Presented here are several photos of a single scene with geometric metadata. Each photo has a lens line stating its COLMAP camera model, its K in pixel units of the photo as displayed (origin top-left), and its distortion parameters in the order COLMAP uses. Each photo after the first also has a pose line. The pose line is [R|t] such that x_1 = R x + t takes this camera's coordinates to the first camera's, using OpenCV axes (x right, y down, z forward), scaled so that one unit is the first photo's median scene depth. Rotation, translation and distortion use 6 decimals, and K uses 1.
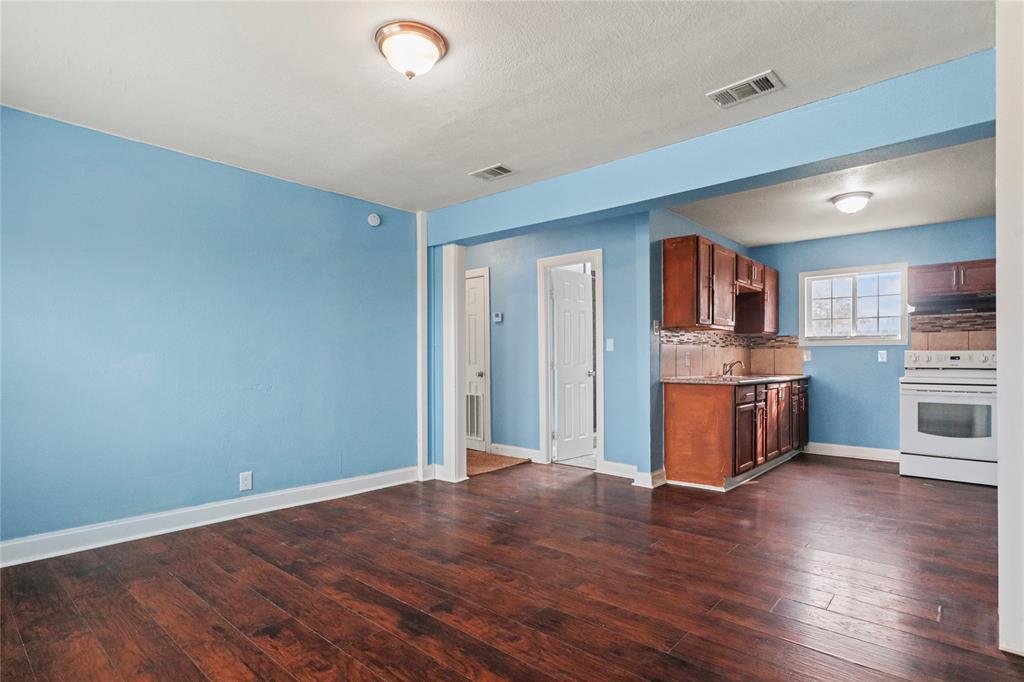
lens RADIAL K [[514.1, 0, 507.4], [0, 514.1, 362.1], [0, 0, 1]] dist [-0.024451, 0.014314]
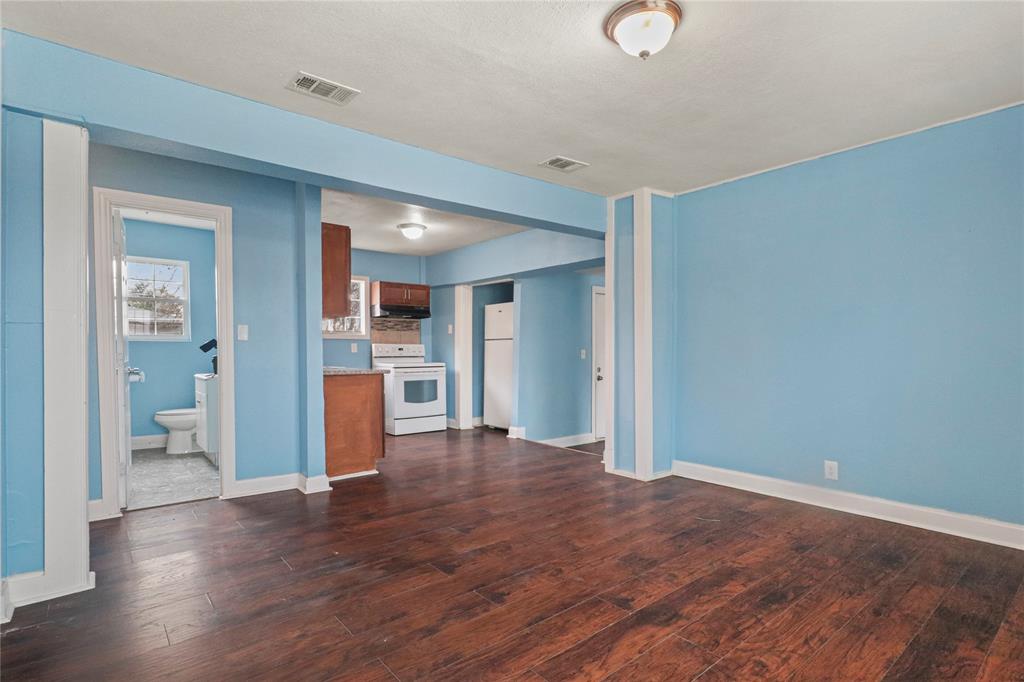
lens RADIAL K [[510.8, 0, 505.1], [0, 510.8, 353.1], [0, 0, 1]] dist [-0.012840, 0.000392]
pose [[0.169898, -0.006107, 0.985443, -0.523091], [0.006990, 0.999963, 0.004992, -0.002875], [-0.985437, 0.006040, 0.169934, 0.489740]]
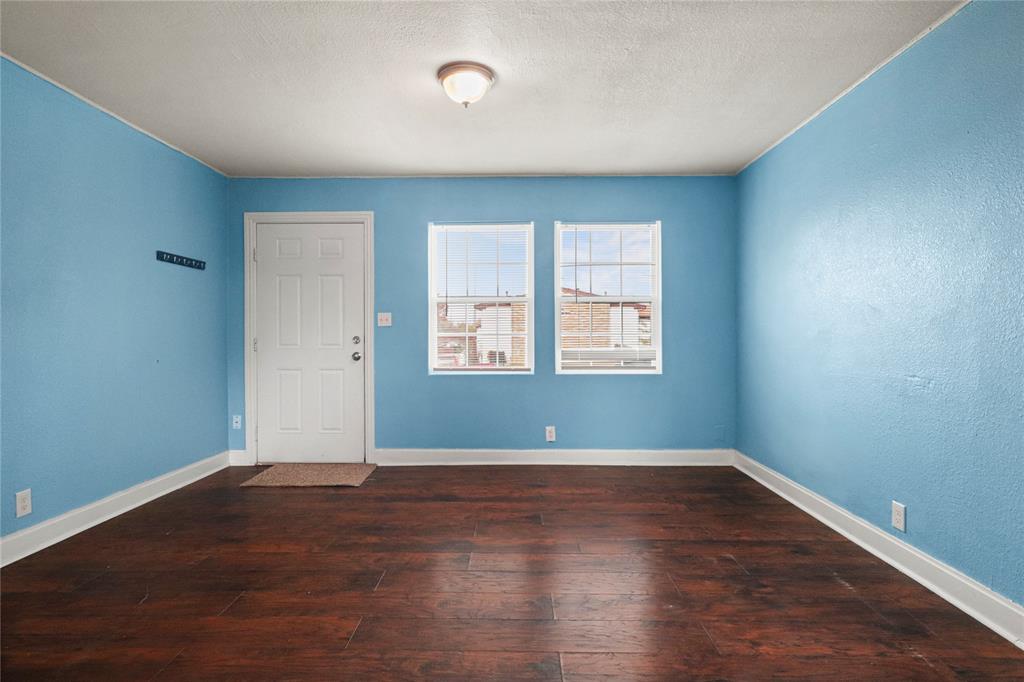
lens RADIAL K [[513.0, 0, 518.8], [0, 513.0, 336.1], [0, 0, 1]] dist [-0.029512, 0.017309]
pose [[-0.748798, 0.000983, -0.662797, 0.239134], [-0.003457, 0.999980, 0.005389, -0.006066], [0.662789, 0.006327, -0.748779, 0.889145]]
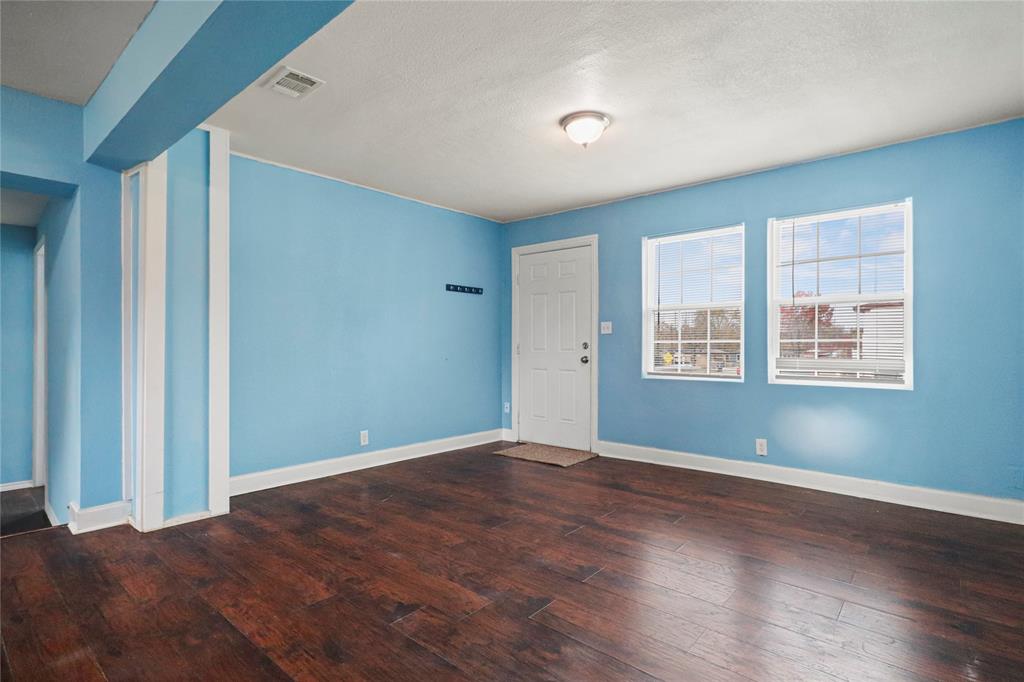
lens RADIAL K [[517.2, 0, 513.3], [0, 517.2, 340.6], [0, 0, 1]] dist [-0.025695, 0.016621]
pose [[-0.999896, -0.000666, -0.014435, 0.019306], [-0.000679, 0.999999, 0.000917, -0.004892], [0.014434, 0.000927, -0.999895, 1.090182]]
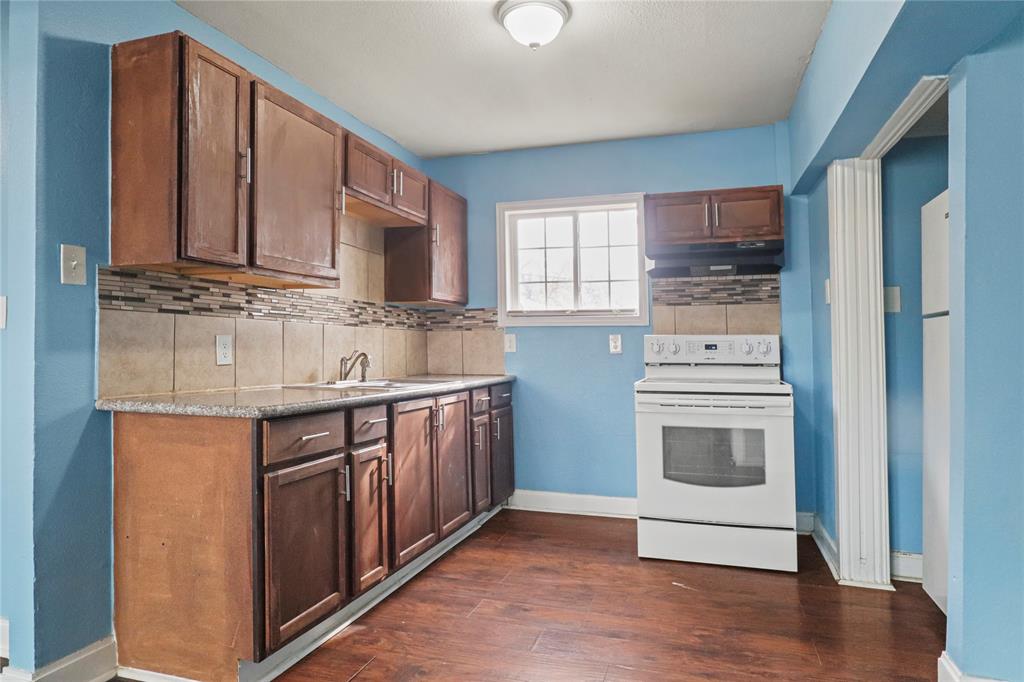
lens RADIAL K [[619.4, 0, 507.0], [0, 619.4, 329.9], [0, 0, 1]] dist [-0.020734, 0.003855]
pose [[0.916538, 0.011365, 0.399786, 0.379227], [0.001861, 0.999464, -0.032679, -0.005208], [-0.399943, 0.030696, 0.916026, 0.439167]]
